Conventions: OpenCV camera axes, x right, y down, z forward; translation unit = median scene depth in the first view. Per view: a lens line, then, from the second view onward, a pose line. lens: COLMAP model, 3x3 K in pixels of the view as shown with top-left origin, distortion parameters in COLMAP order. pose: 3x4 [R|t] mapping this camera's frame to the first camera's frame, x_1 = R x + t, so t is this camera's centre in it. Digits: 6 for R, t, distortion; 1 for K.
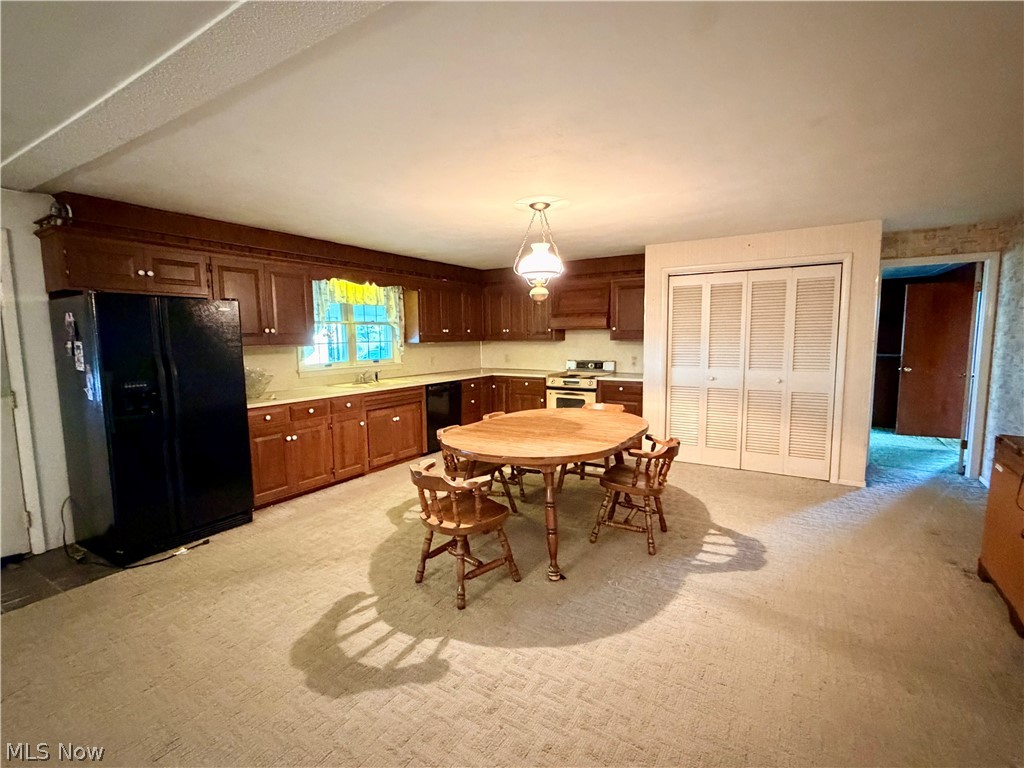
lens RADIAL K [[474.3, 0, 512.0], [0, 474.3, 384.0], [0, 0, 1]] dist [0.015989, -0.000045]
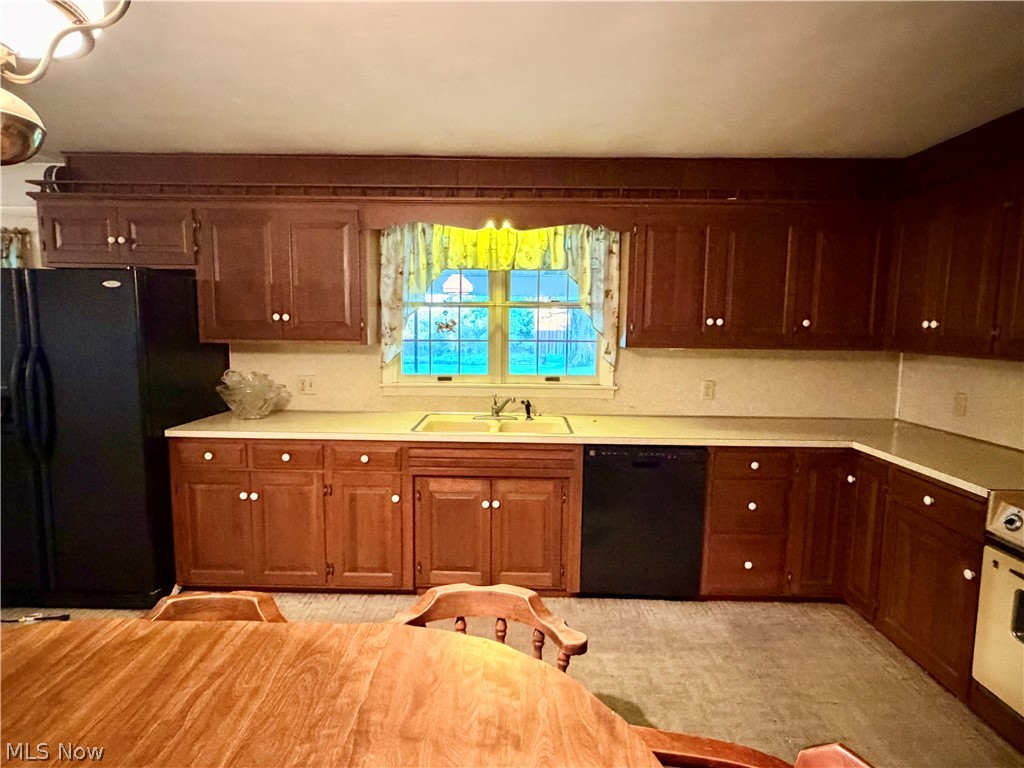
lens RADIAL K [[572.7, 0, 512.0], [0, 572.7, 384.0], [0, 0, 1]] dist [-0.000962, 0.001632]
pose [[0.515349, 0.110702, -0.849800, 0.257160], [-0.106046, 0.992238, 0.064947, -0.091421], [0.850394, 0.056648, 0.523088, 0.751633]]
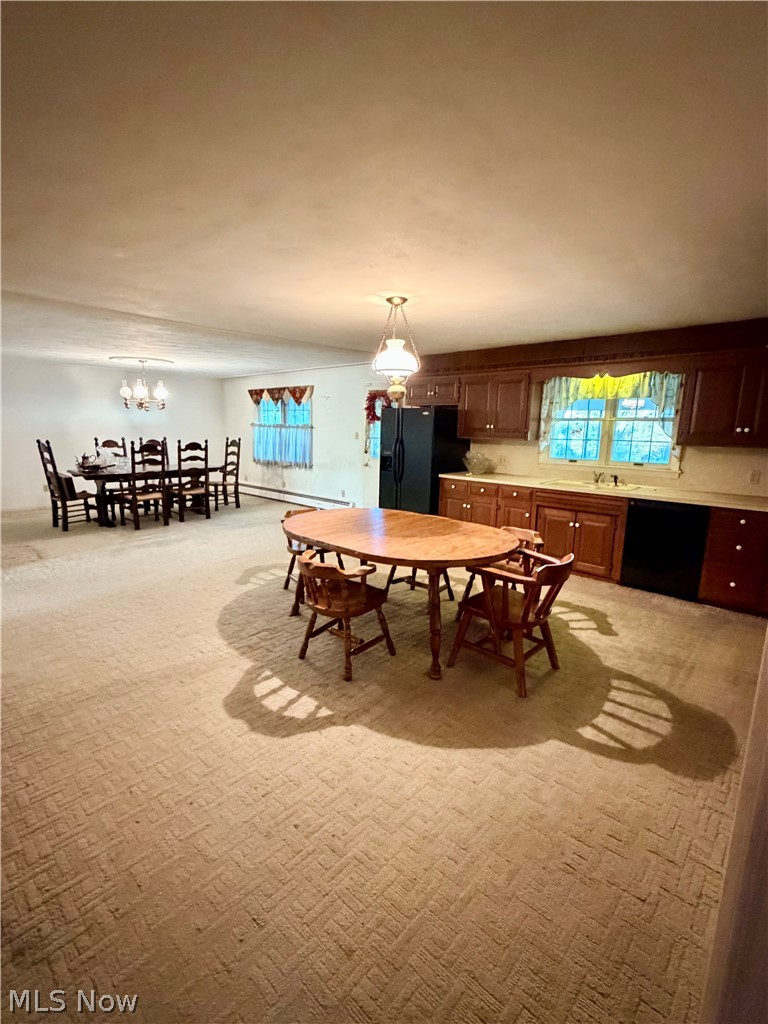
lens RADIAL K [[474.3, 0, 384.0], [0, 474.3, 512.0], [0, 0, 1]] dist [0.015989, -0.000045]
pose [[-0.191320, 0.187833, -0.963388, 0.753501], [-0.114282, 0.970580, 0.211930, -0.110074], [0.974852, 0.150644, -0.164225, 0.834018]]
